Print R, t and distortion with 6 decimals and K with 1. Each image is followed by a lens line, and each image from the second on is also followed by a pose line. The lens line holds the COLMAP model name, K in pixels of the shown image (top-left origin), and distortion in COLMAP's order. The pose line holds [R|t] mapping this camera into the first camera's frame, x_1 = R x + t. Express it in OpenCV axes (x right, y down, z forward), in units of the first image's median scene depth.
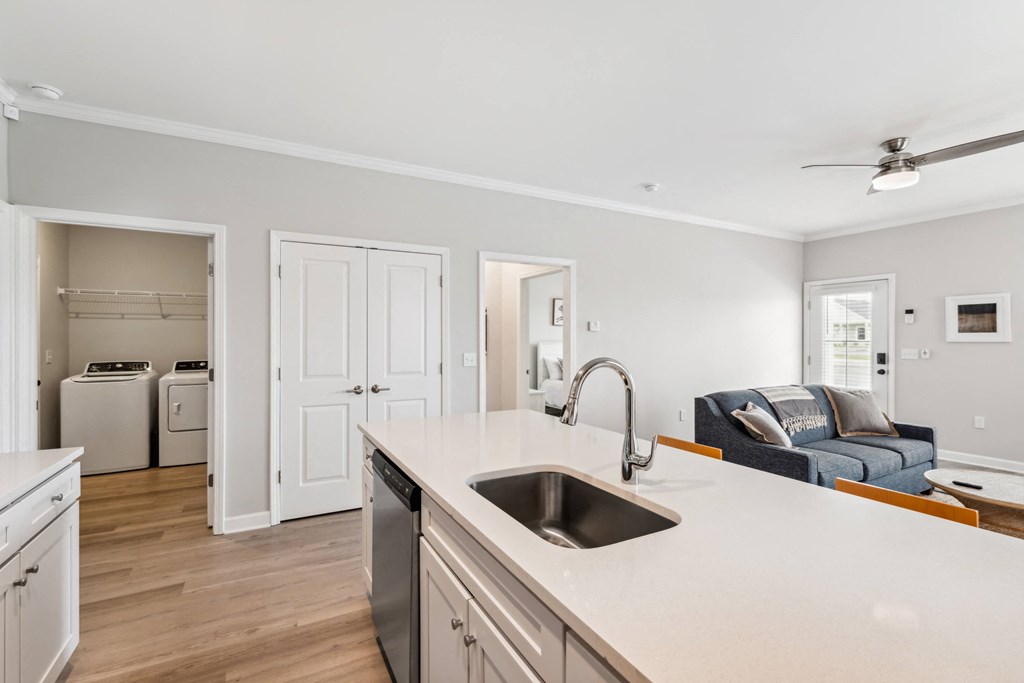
lens RADIAL K [[471.6, 0, 508.0], [0, 471.6, 340.3], [0, 0, 1]] dist [0.002758, 0.000241]
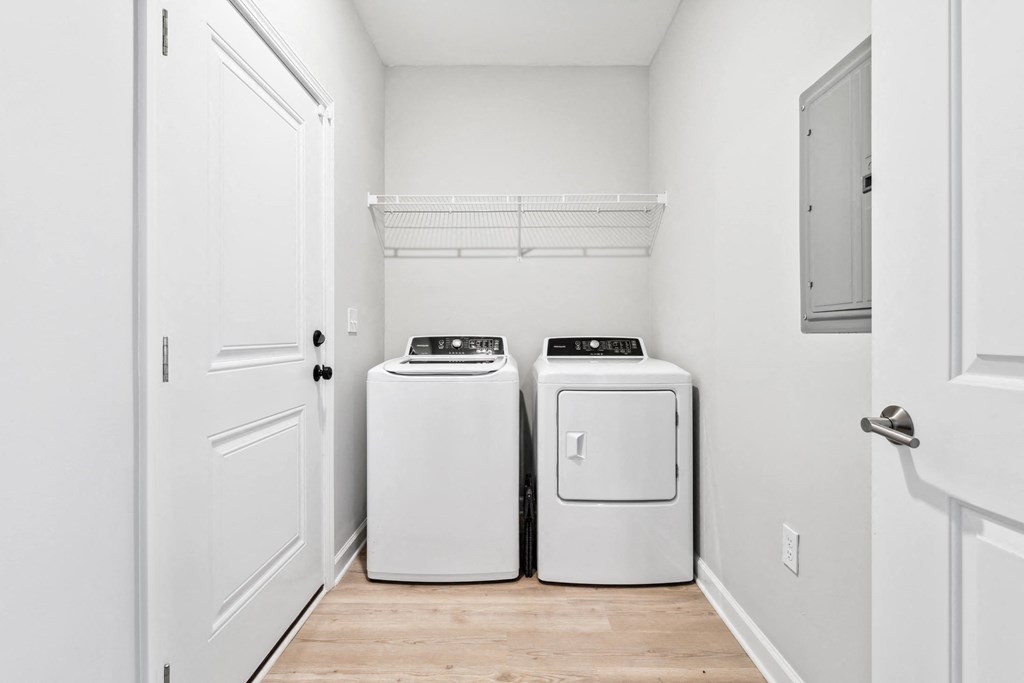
lens RADIAL K [[467.9, 0, 512.6], [0, 467.9, 333.6], [0, 0, 1]] dist [0.001702, -0.000173]
pose [[0.877520, 0.000912, -0.479539, -0.532585], [-0.003828, 0.999980, -0.005104, 0.046145], [0.479525, 0.006314, 0.877506, 0.590508]]
